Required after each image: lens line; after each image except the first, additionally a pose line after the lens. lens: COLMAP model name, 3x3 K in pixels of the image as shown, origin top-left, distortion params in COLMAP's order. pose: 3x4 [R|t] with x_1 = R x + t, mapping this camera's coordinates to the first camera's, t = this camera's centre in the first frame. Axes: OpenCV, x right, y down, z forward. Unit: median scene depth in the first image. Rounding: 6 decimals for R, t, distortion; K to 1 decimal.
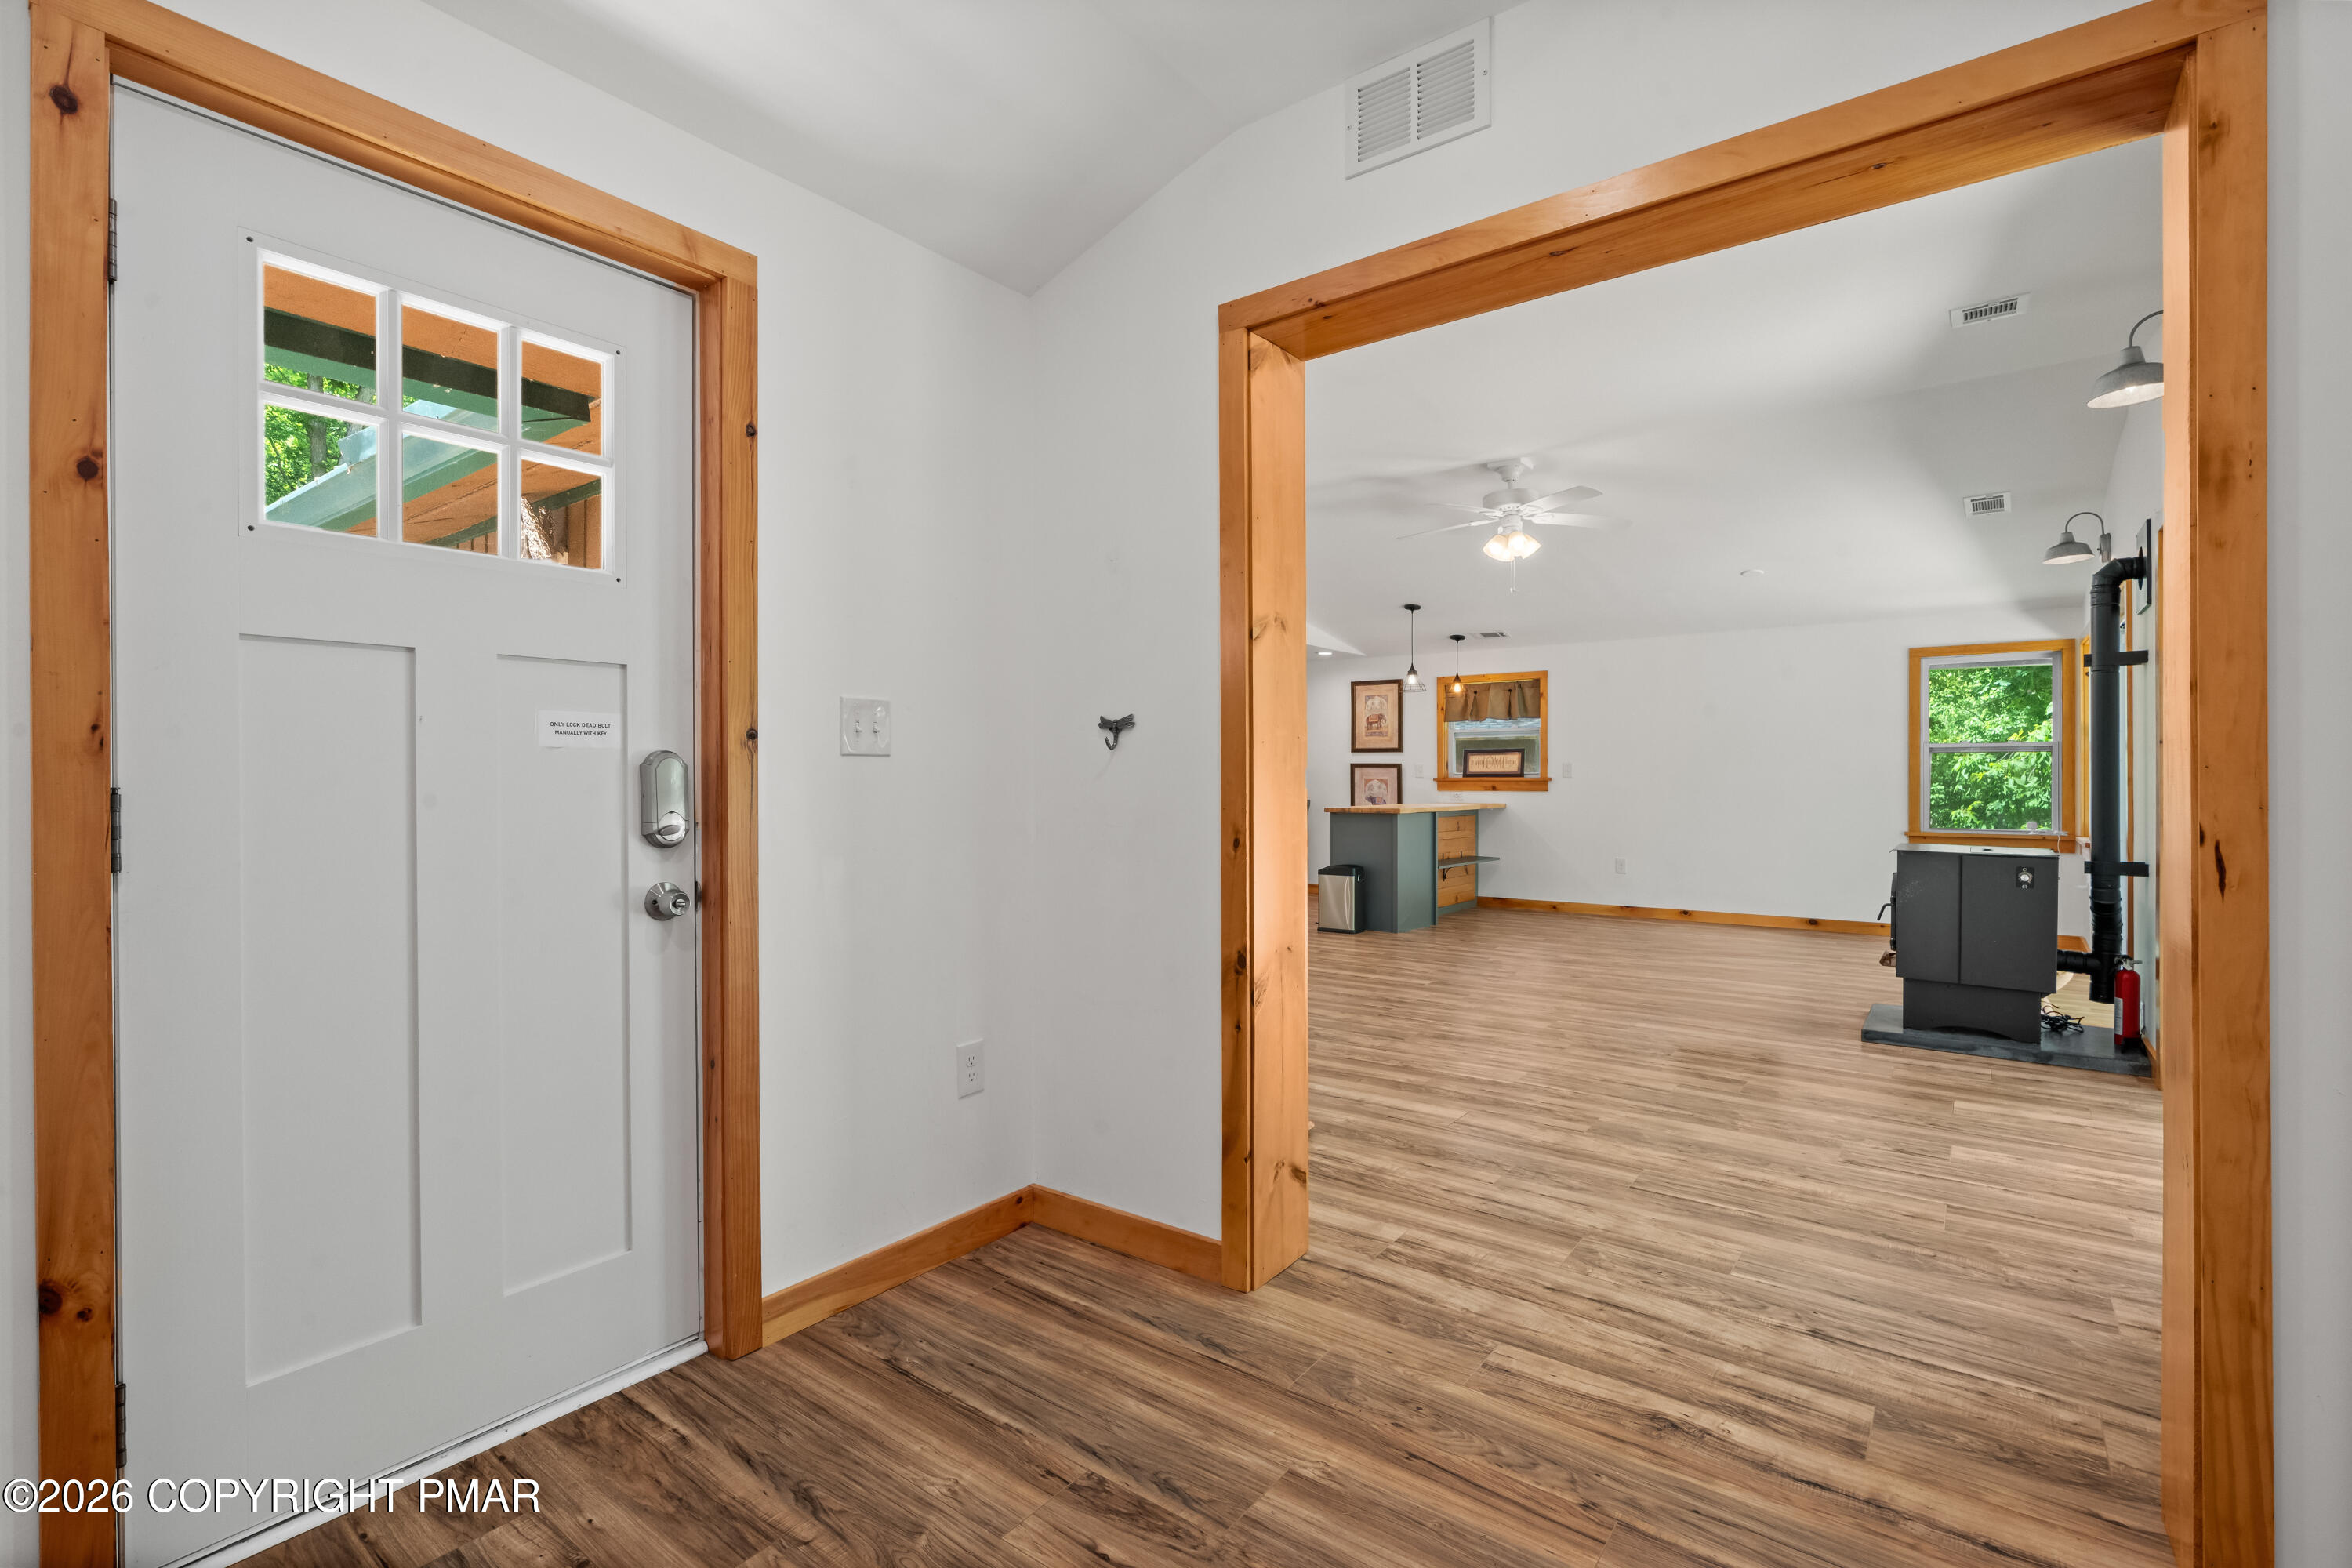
lens RADIAL K [[1066.9, 0, 1167.3], [0, 1066.9, 782.1], [0, 0, 1]] dist [-0.008774, 0.002472]
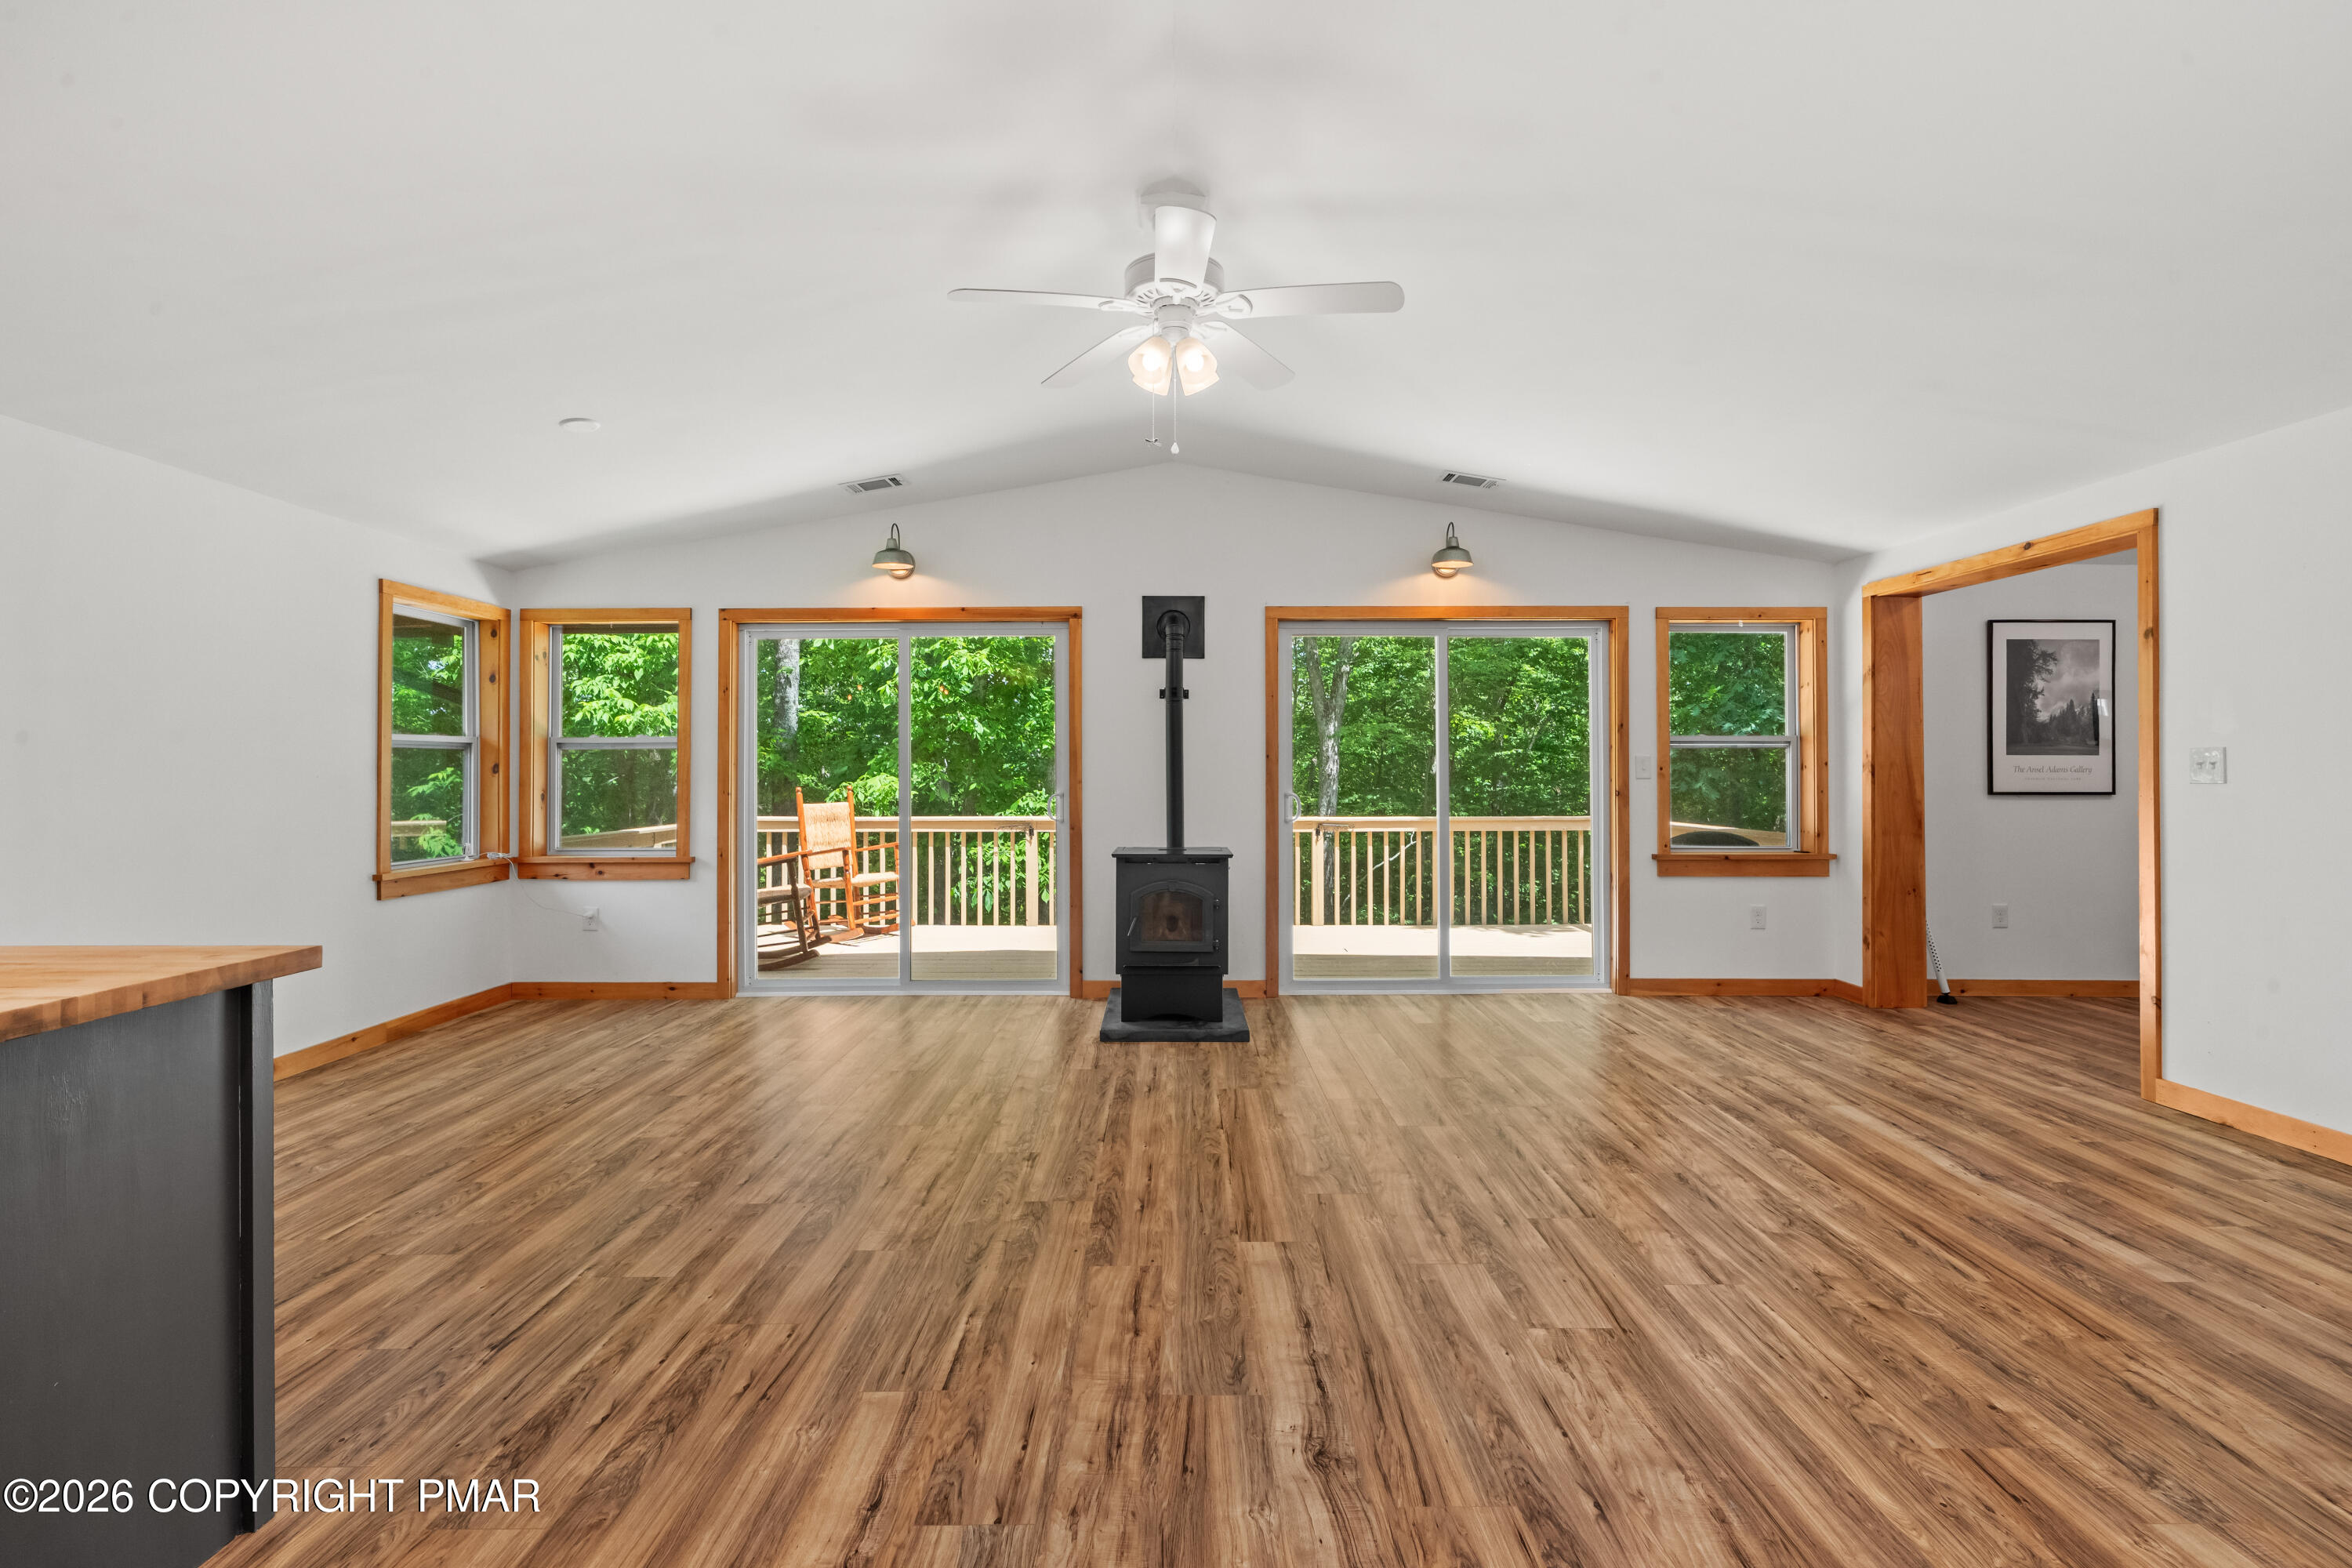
lens RADIAL K [[1066.9, 0, 1182.1], [0, 1066.9, 746.7], [0, 0, 1]] dist [-0.008774, 0.002472]
pose [[-0.613081, 0.016054, 0.789857, -0.063588], [0.001989, 0.999822, -0.018777, -0.011955], [-0.790018, -0.009941, -0.613003, 0.809735]]
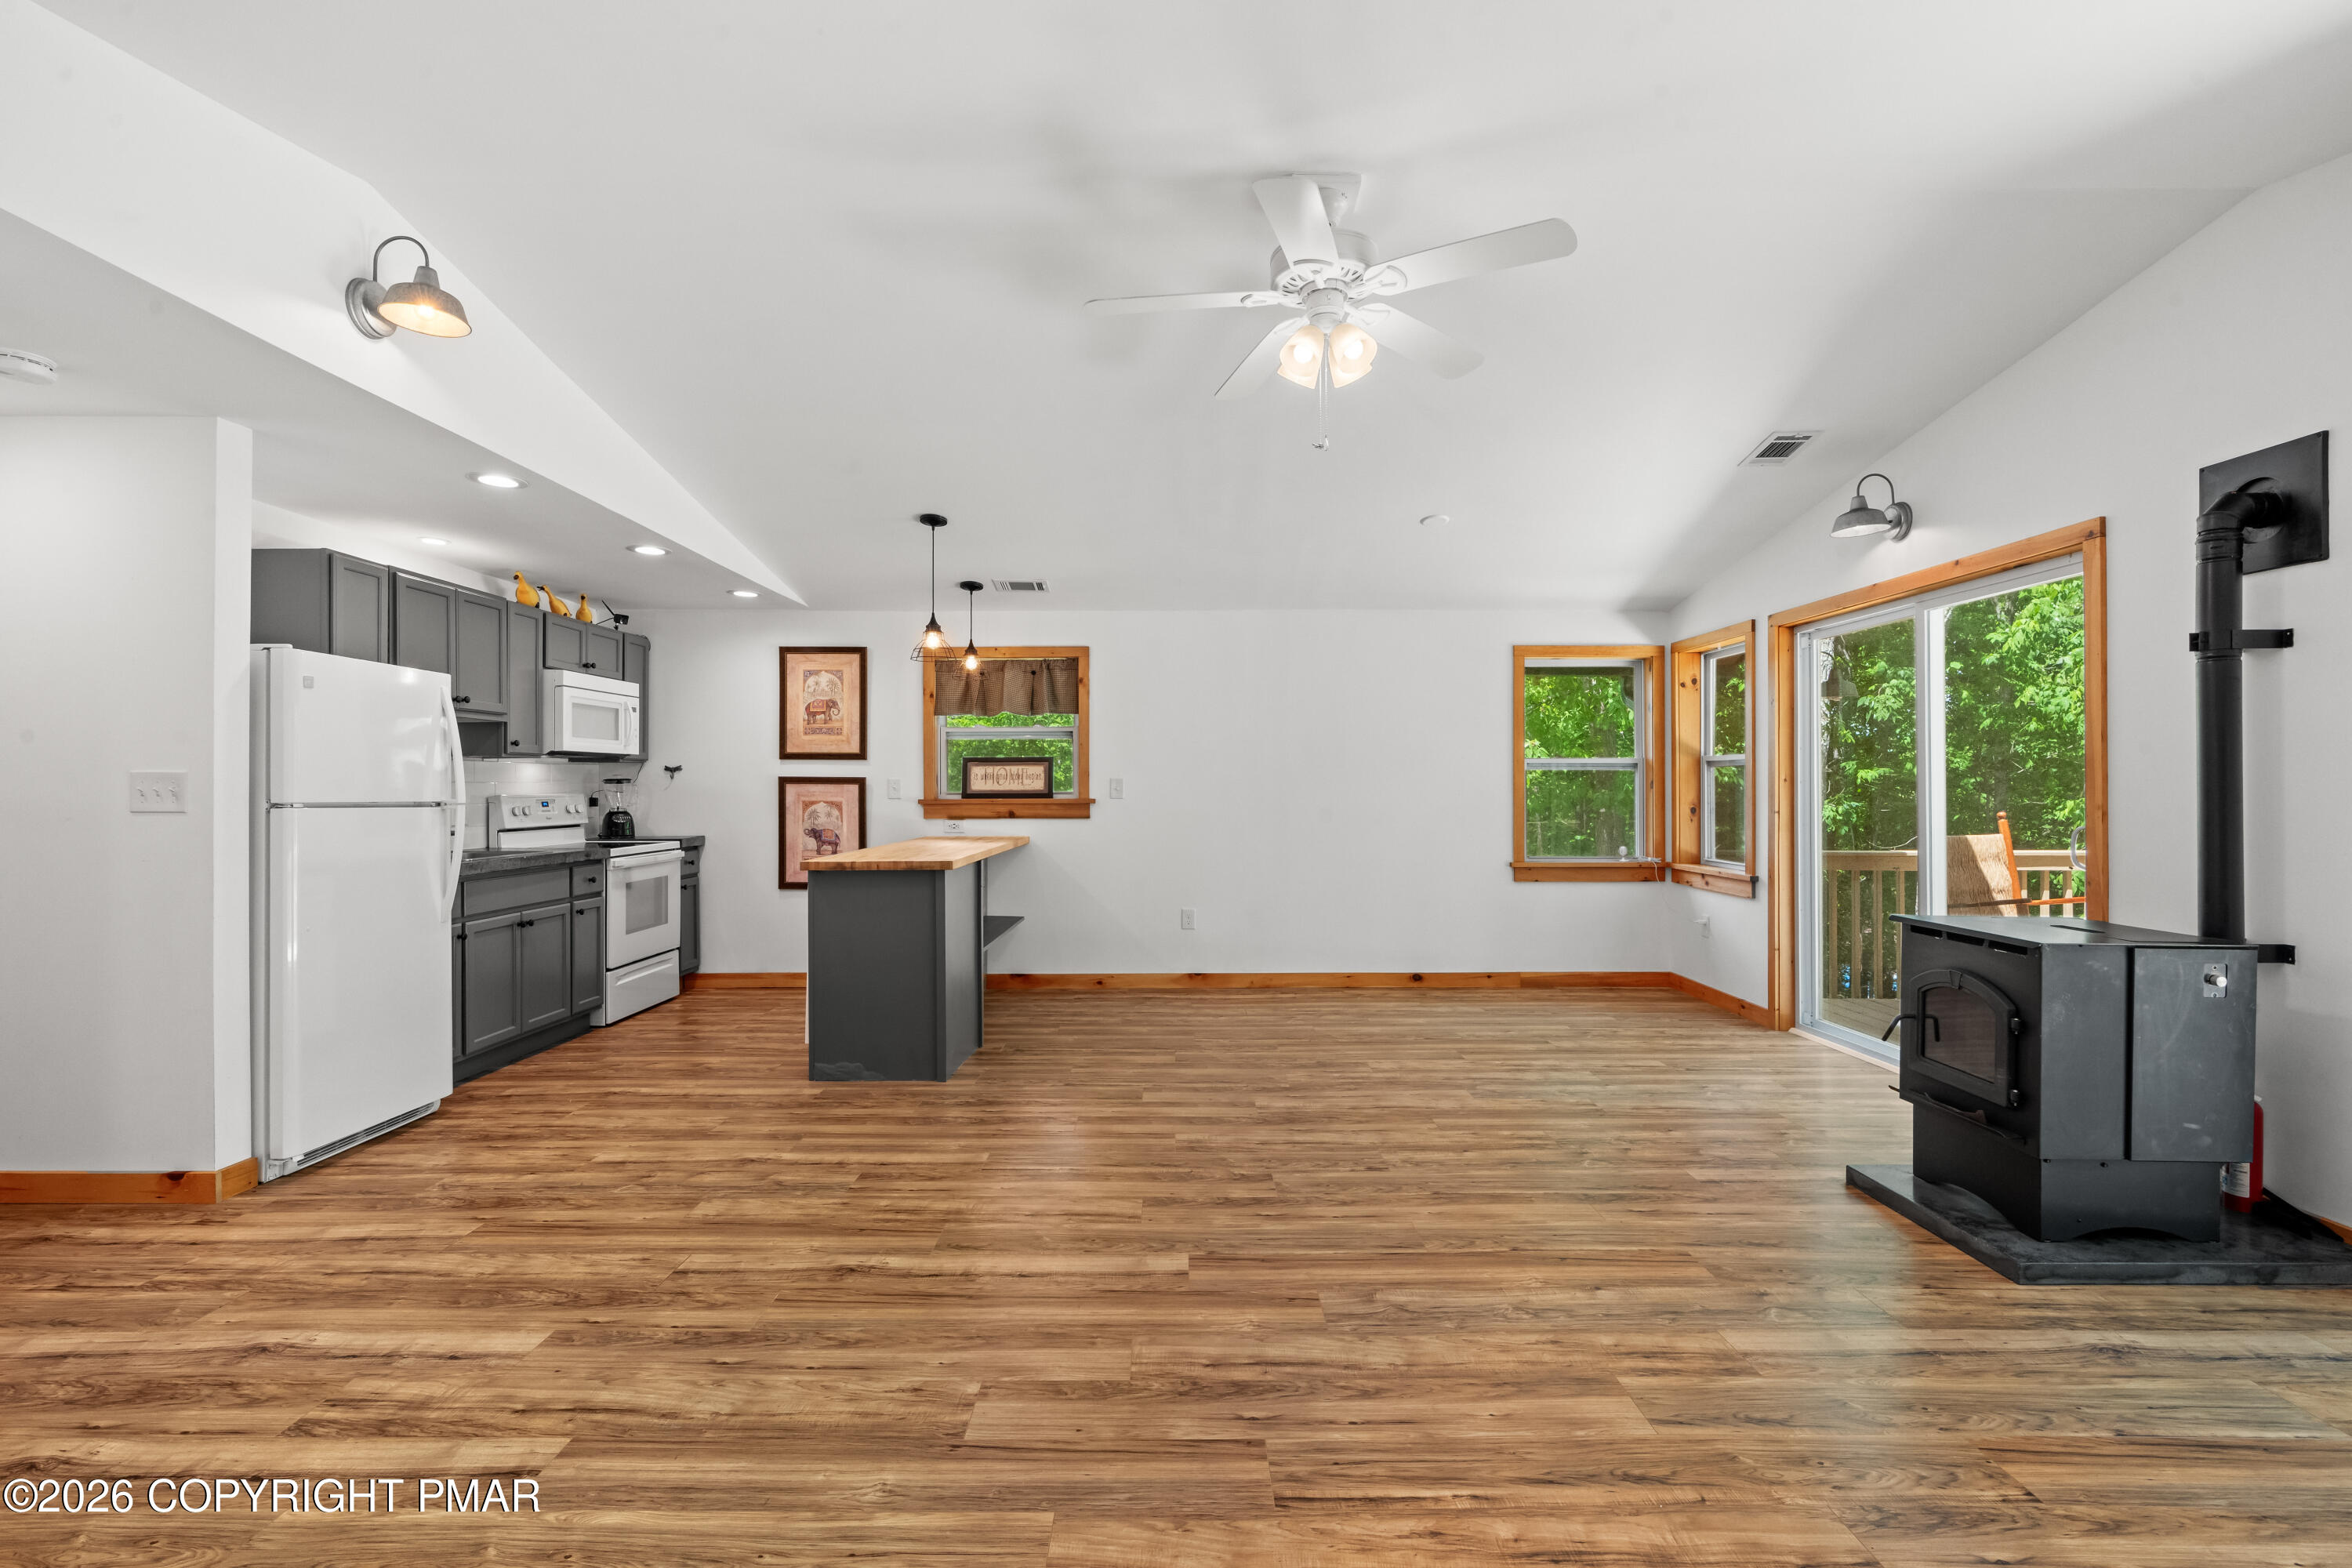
lens RADIAL K [[1066.9, 0, 1172.7], [0, 1066.9, 782.6], [0, 0, 1]] dist [-0.008774, 0.002472]
pose [[0.796838, -0.001563, 0.604191, -0.024064], [0.004391, 0.999985, -0.003204, -0.012168], [-0.604177, 0.005206, 0.796833, 0.393281]]
